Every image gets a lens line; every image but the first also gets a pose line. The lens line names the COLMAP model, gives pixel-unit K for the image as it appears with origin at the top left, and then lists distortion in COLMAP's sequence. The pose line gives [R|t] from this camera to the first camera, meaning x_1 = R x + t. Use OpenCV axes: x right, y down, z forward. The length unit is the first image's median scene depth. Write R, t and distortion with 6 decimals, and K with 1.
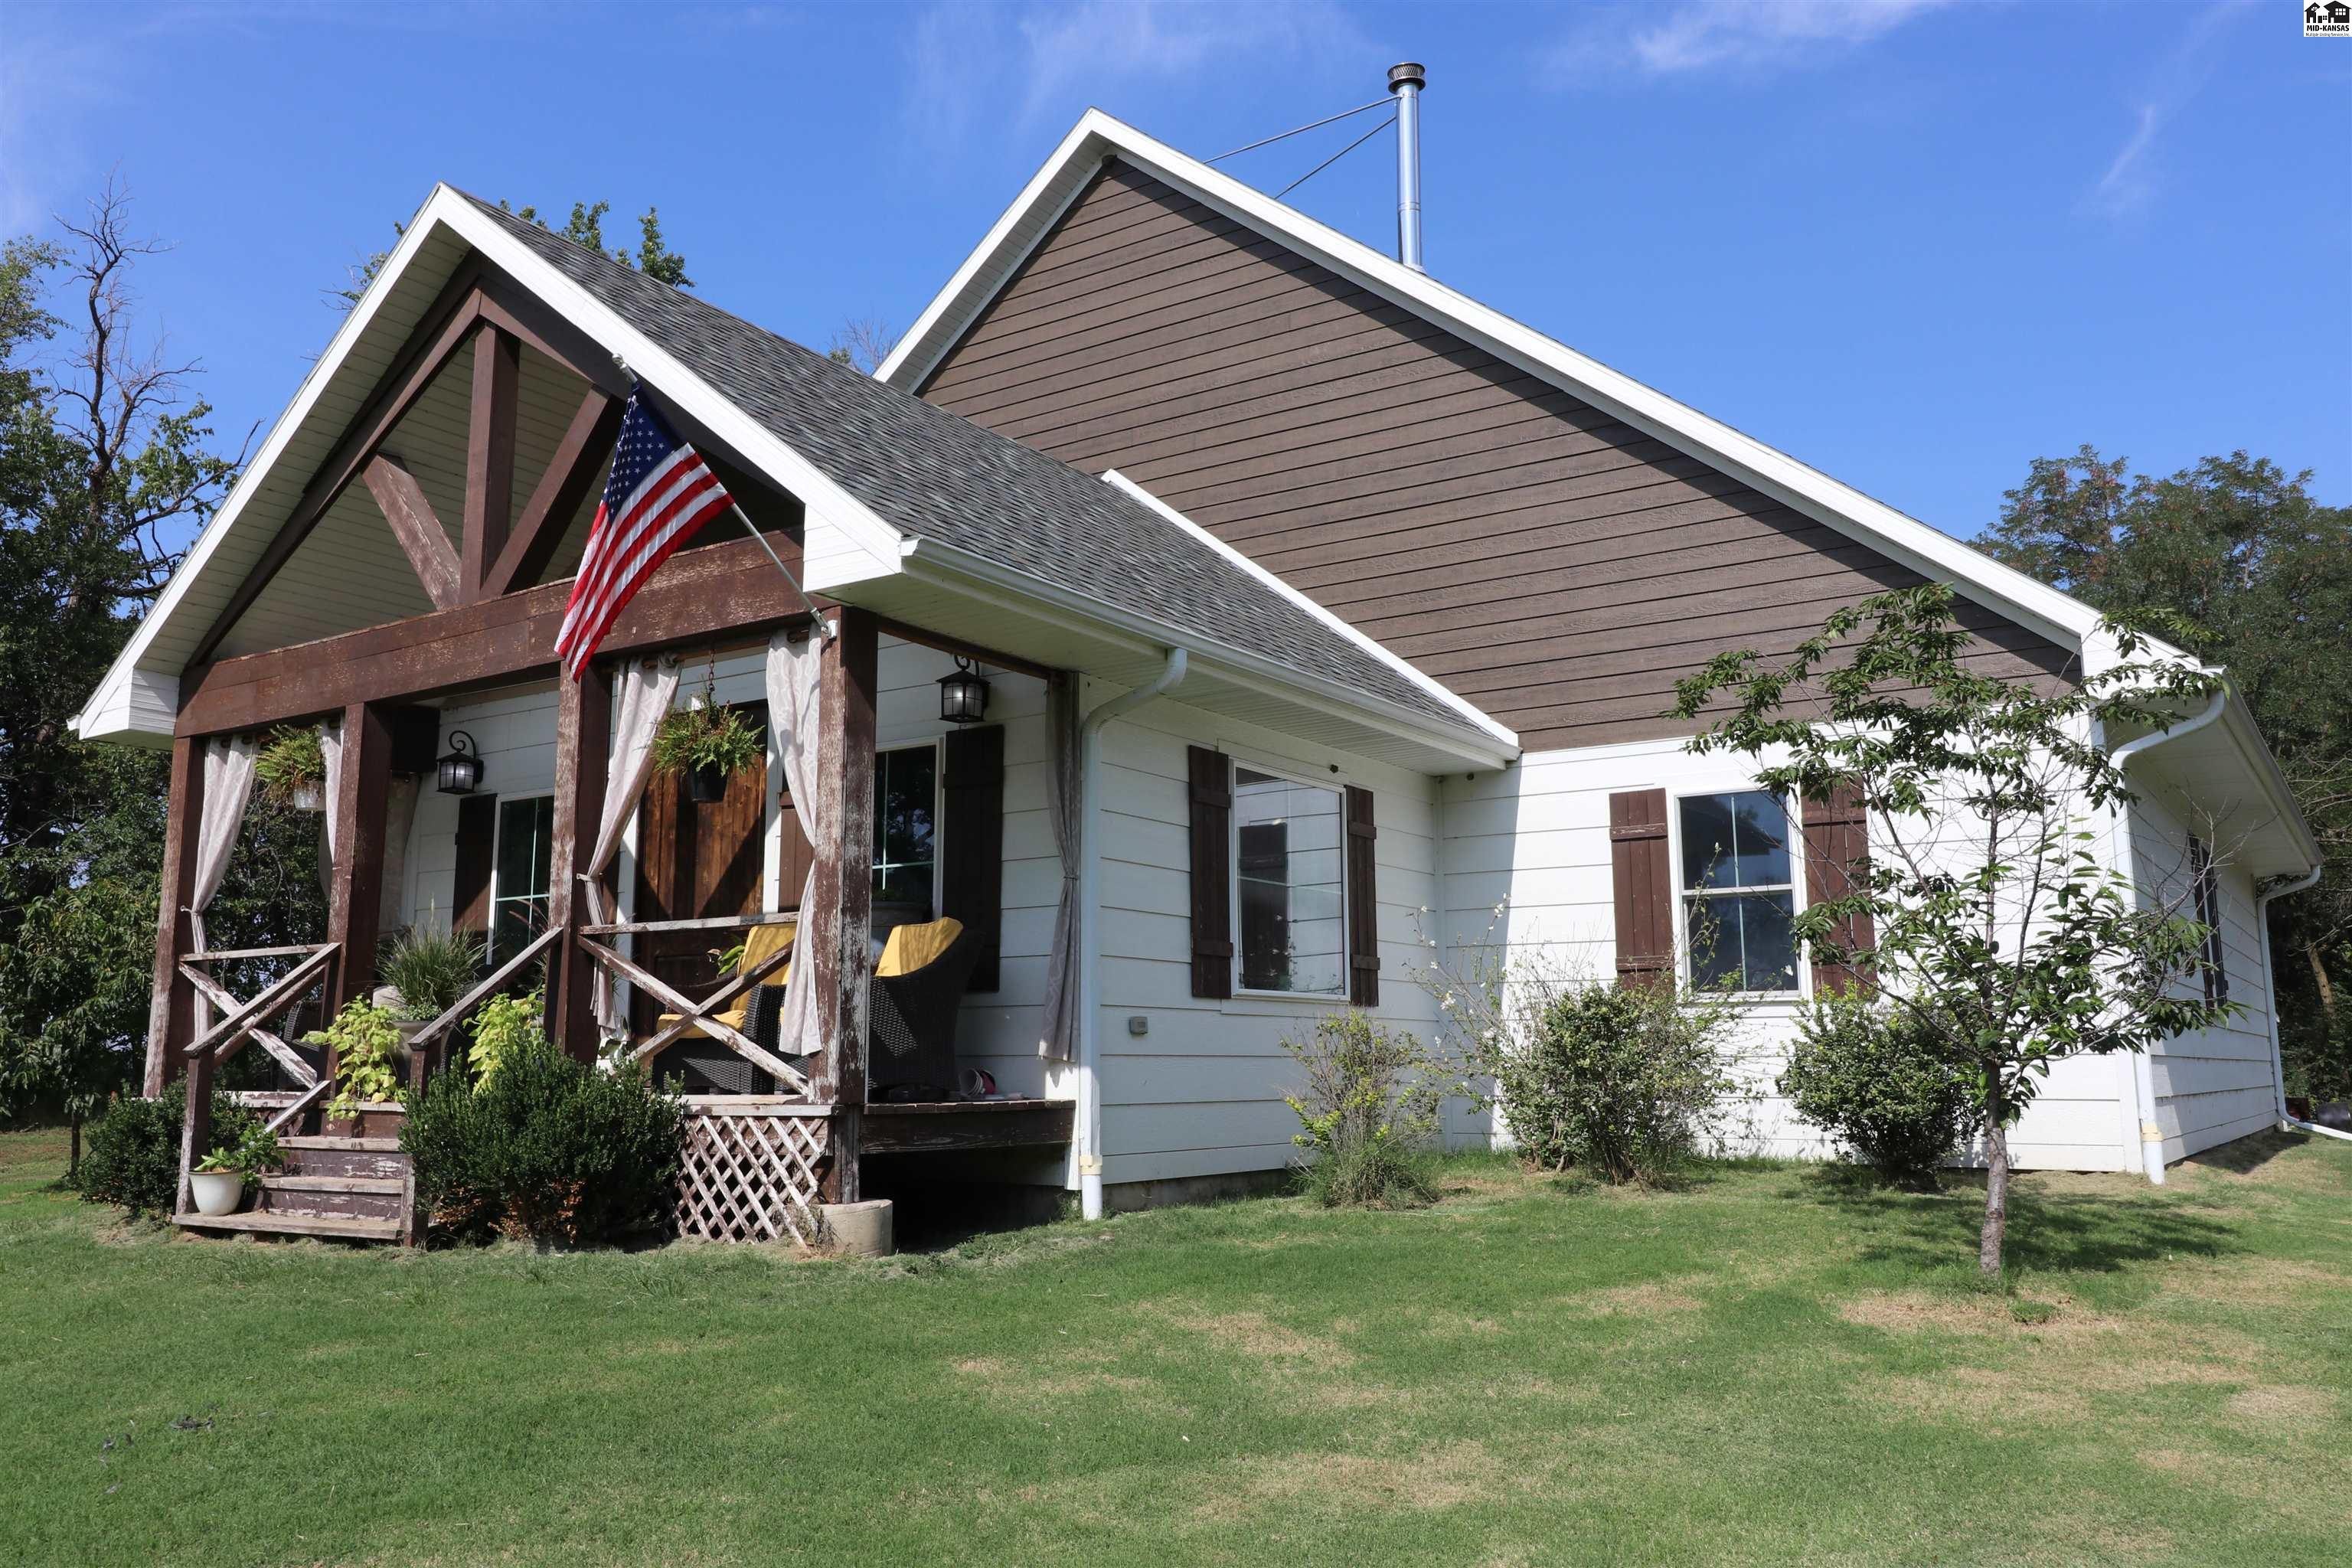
lens RADIAL K [[1839.6, 0, 1176.0], [0, 1839.6, 784.0], [0, 0, 1]] dist [0.005778, 0.000094]
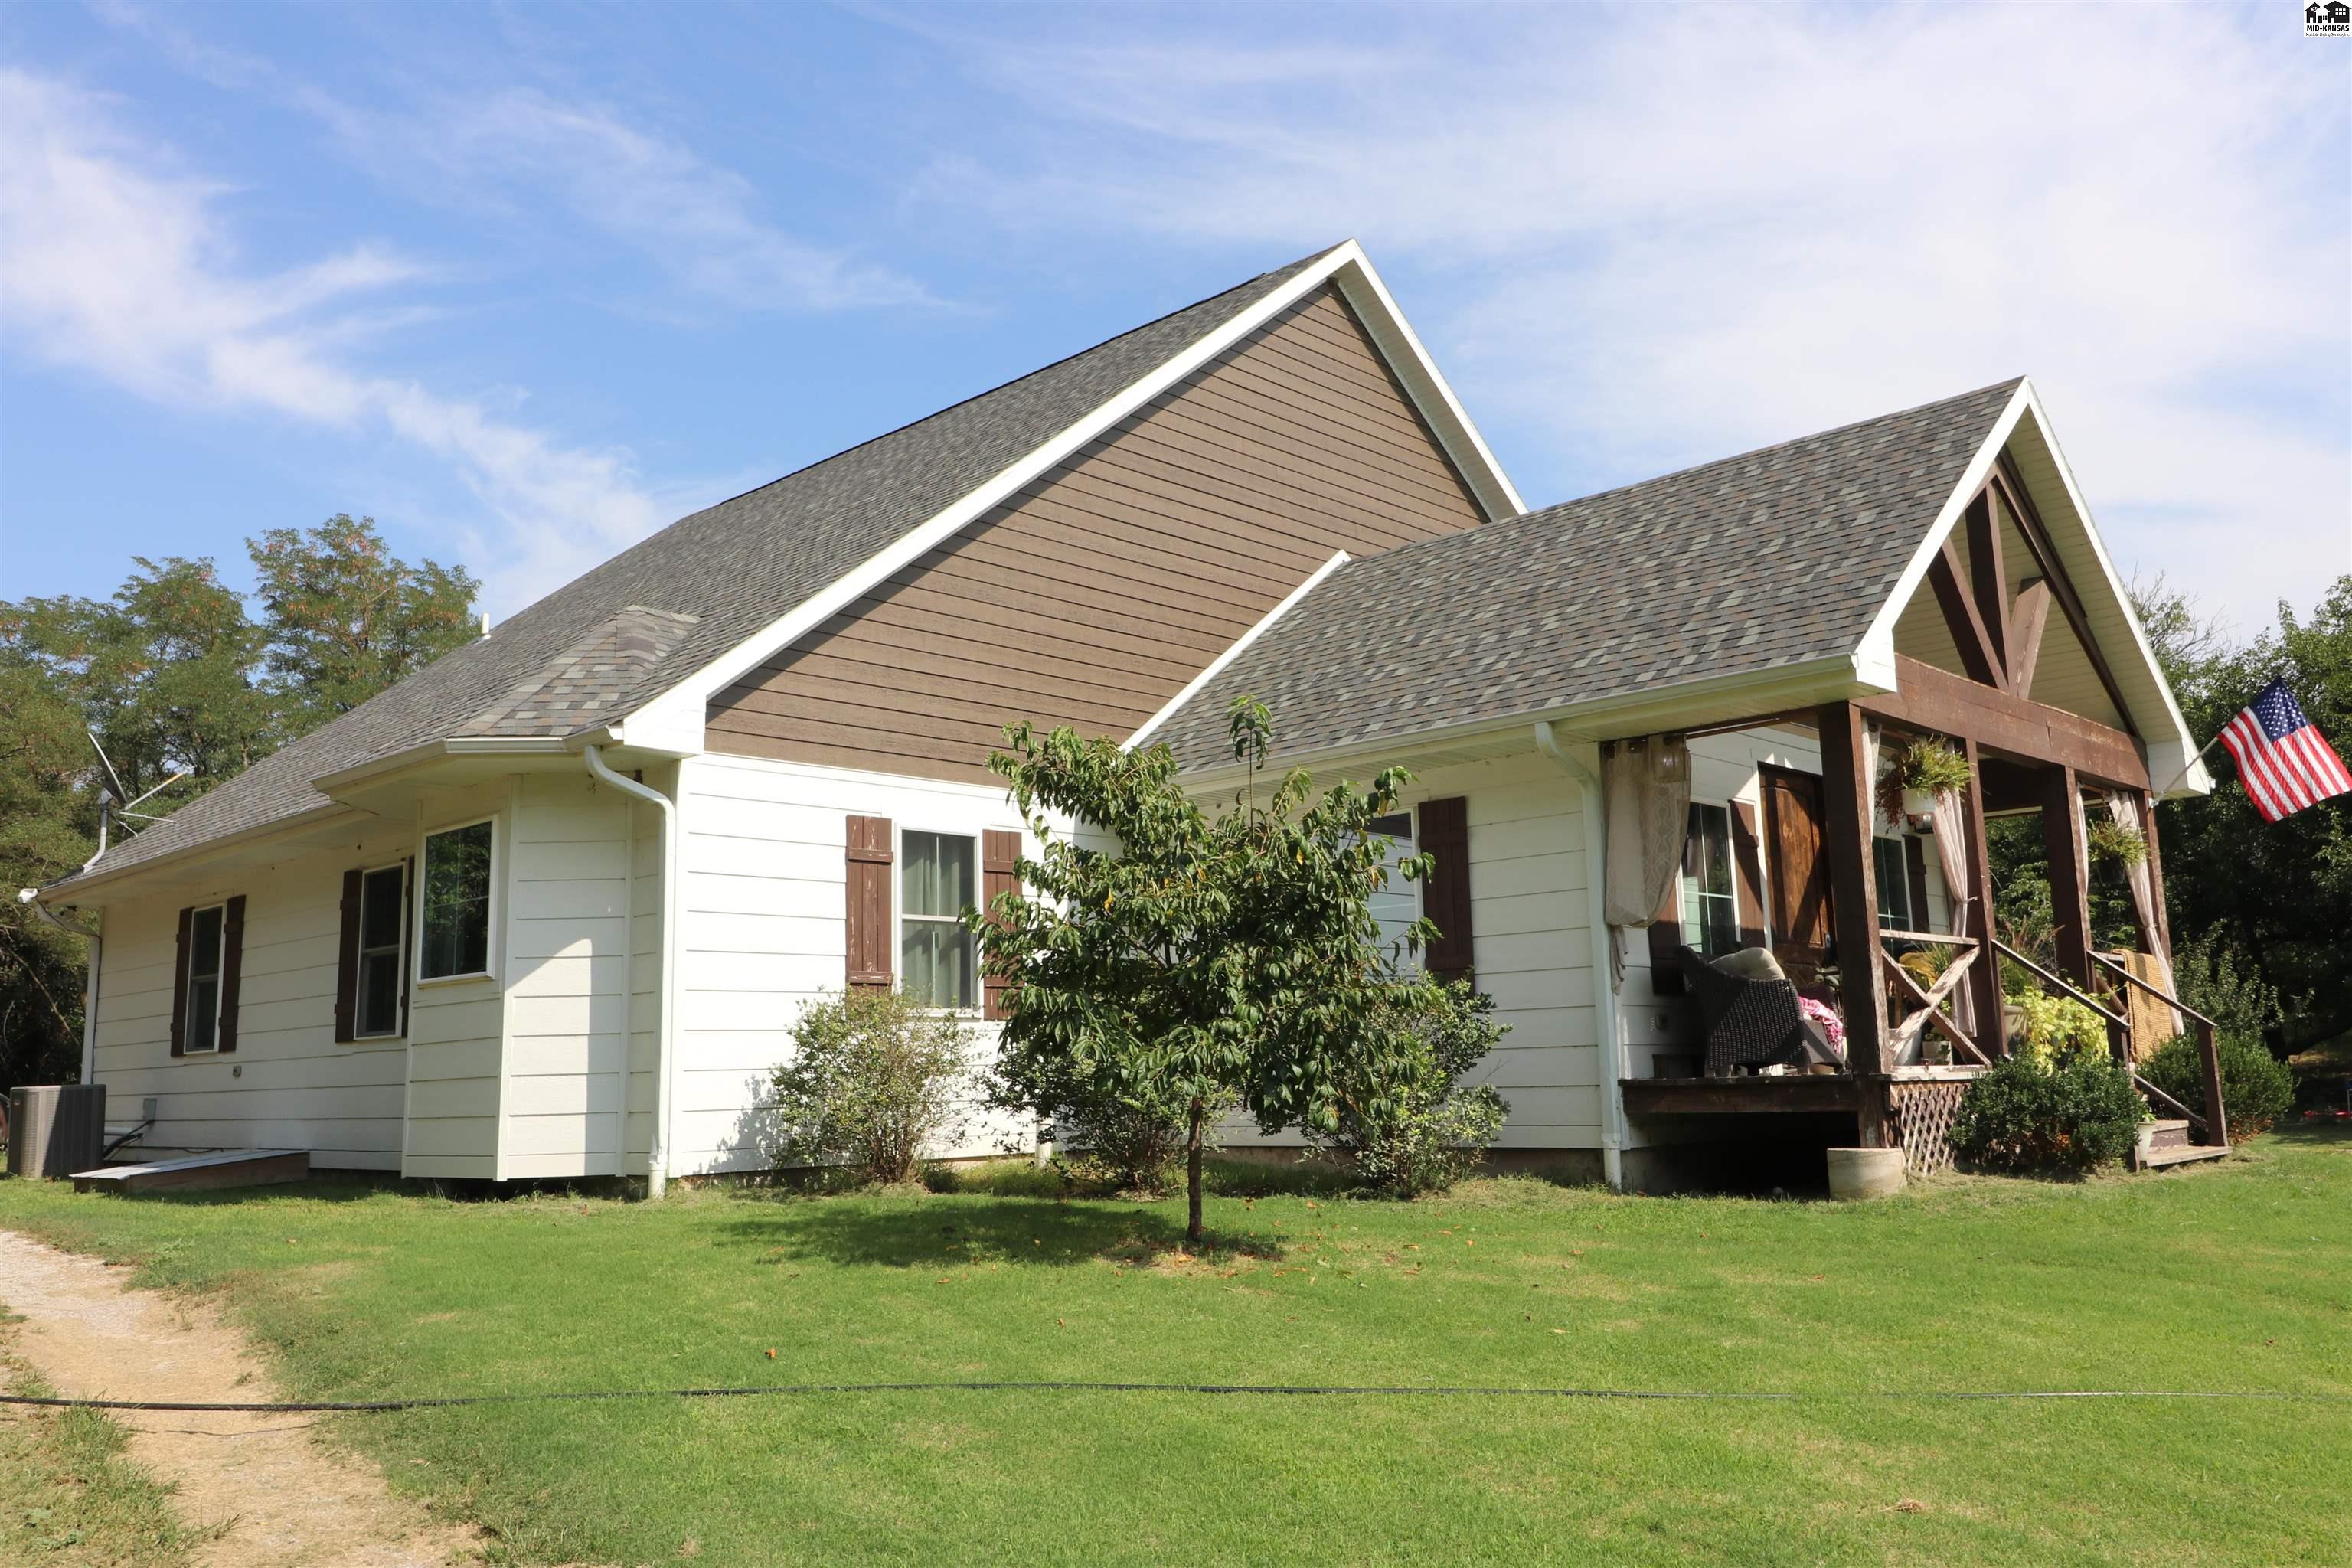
lens RADIAL K [[1839.6, 0, 1176.0], [0, 1839.6, 784.0], [0, 0, 1]] dist [0.005778, 0.000094]
pose [[0.172456, 0.149734, 0.973570, -1.903304], [-0.129448, 0.983252, -0.128293, 0.232352], [-0.976474, -0.103901, 0.188951, 1.418092]]
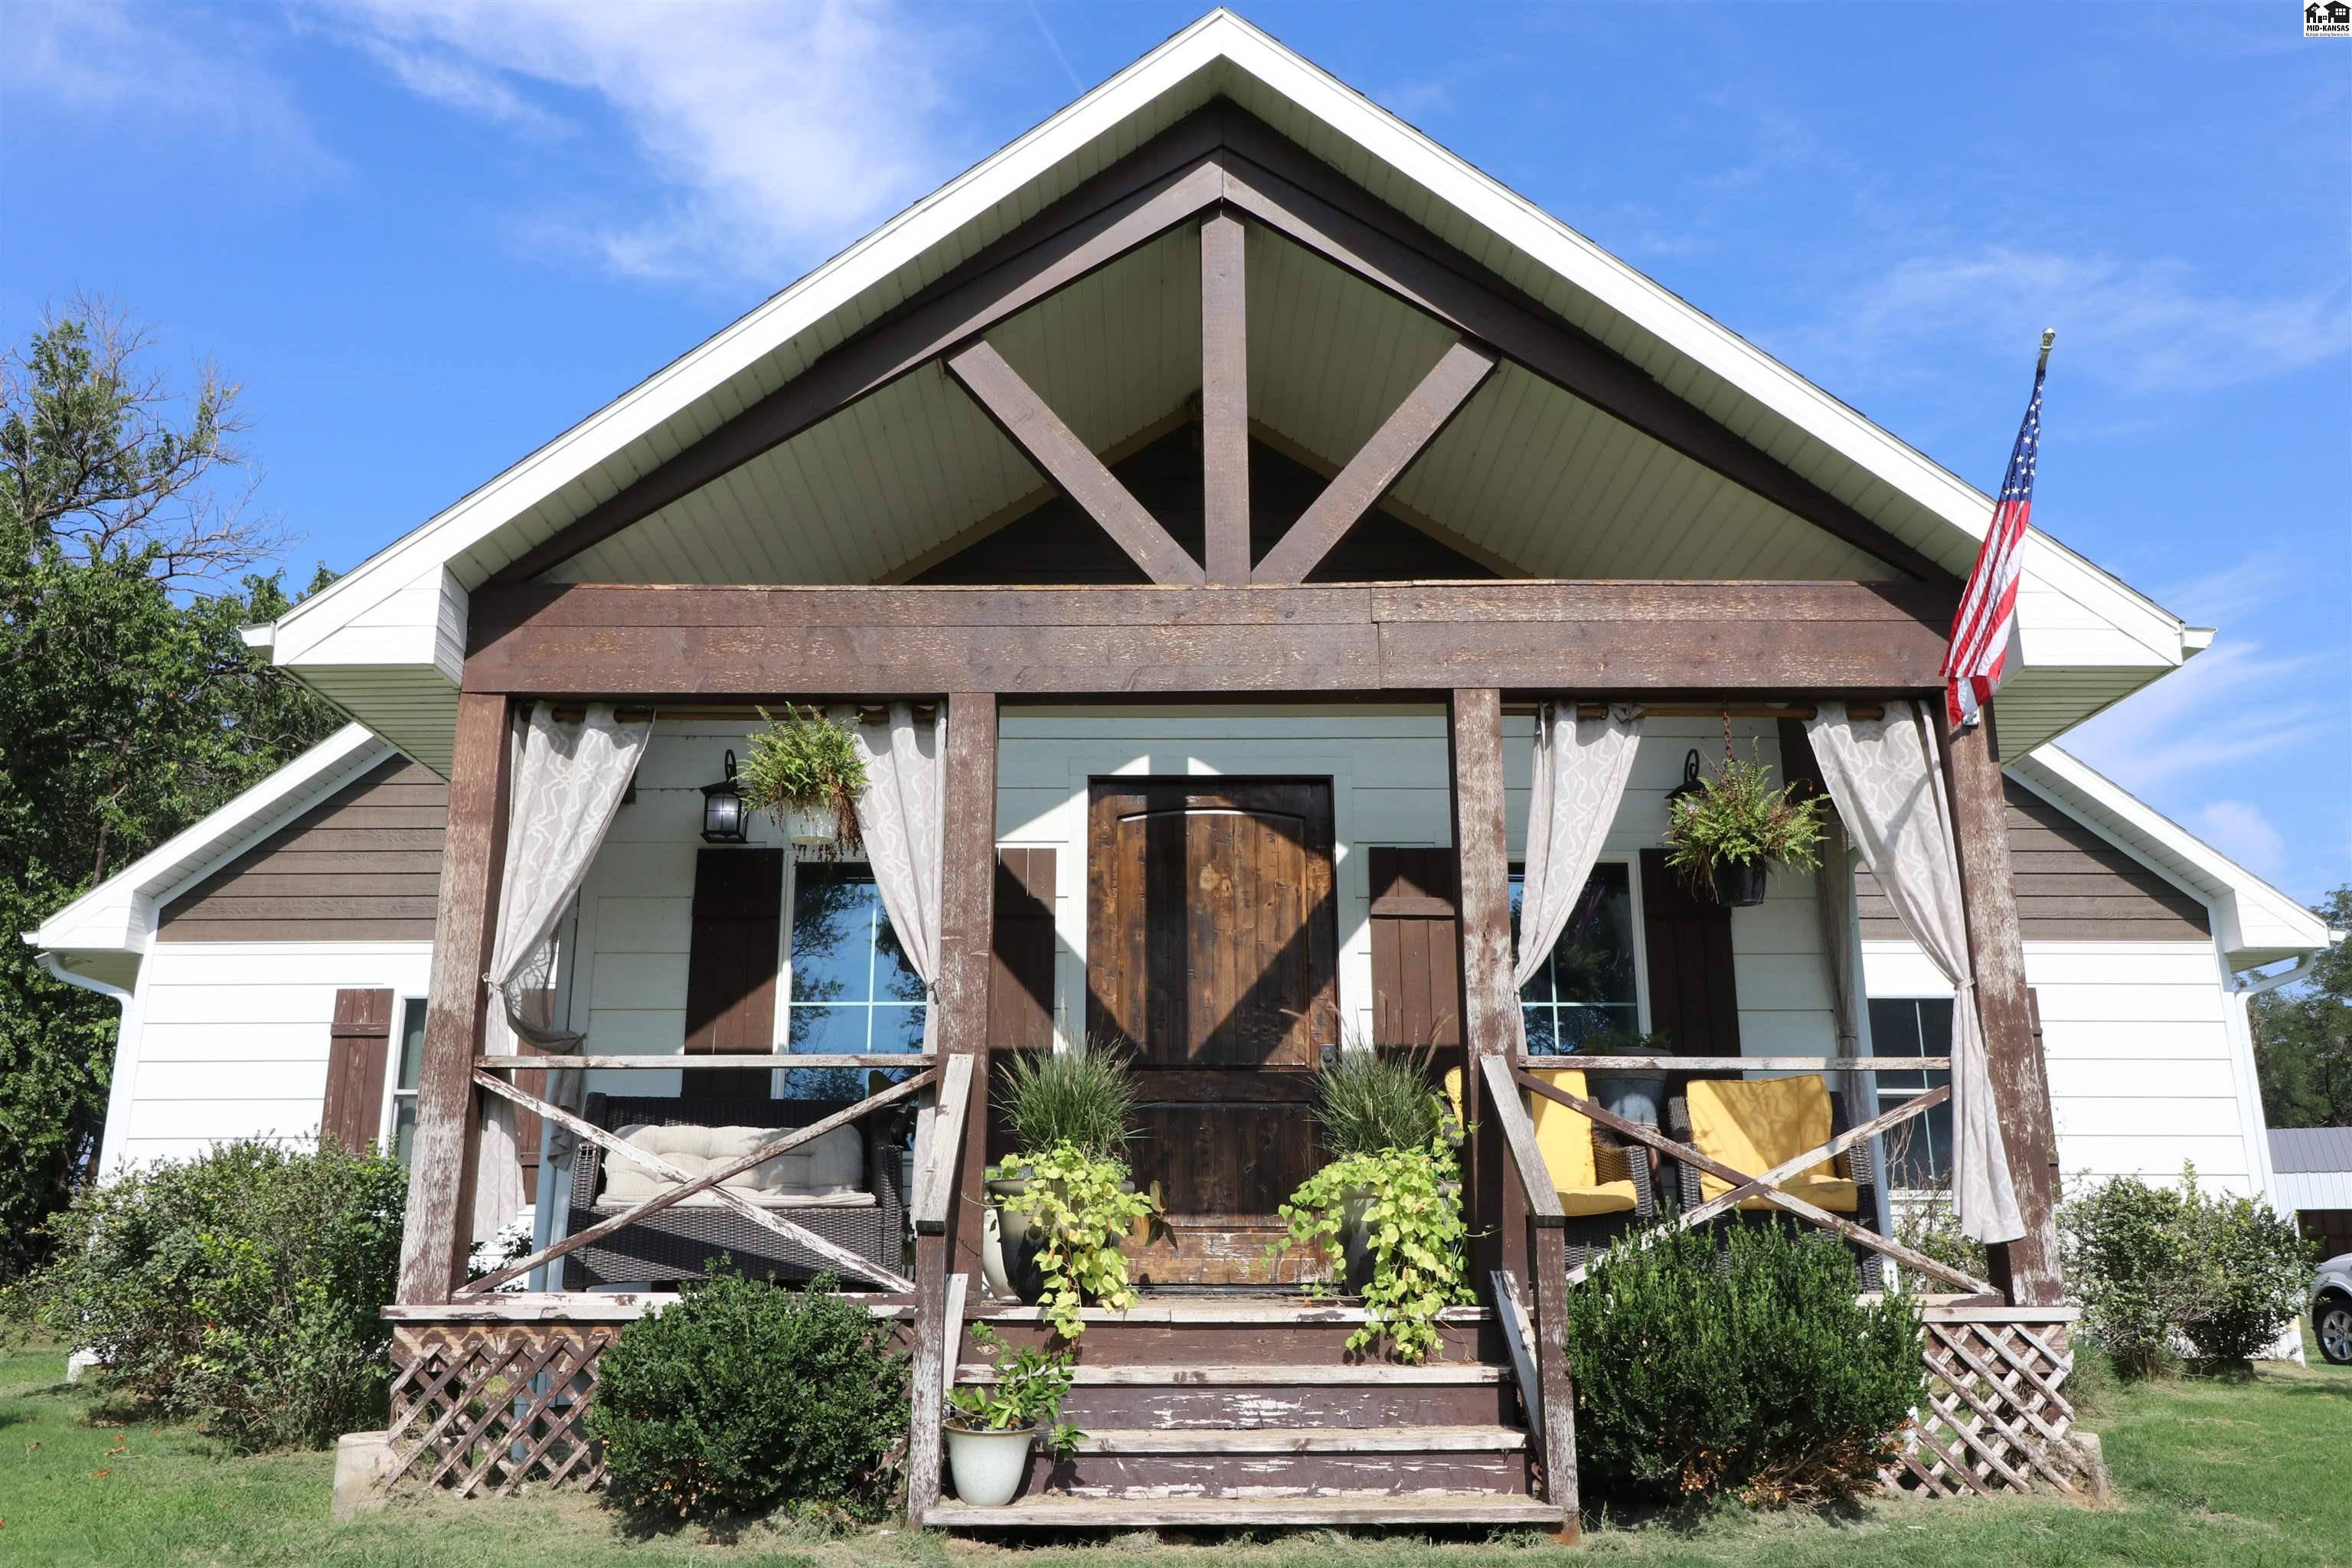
lens RADIAL K [[1803.4, 0, 1175.4], [0, 1803.4, 818.1], [0, 0, 1]] dist [-0.003960, -0.001896]
pose [[0.833556, 0.133078, 0.536166, -0.738709], [-0.087982, 0.990143, -0.108975, 0.065564], [-0.545384, 0.043664, 0.837048, 0.425781]]
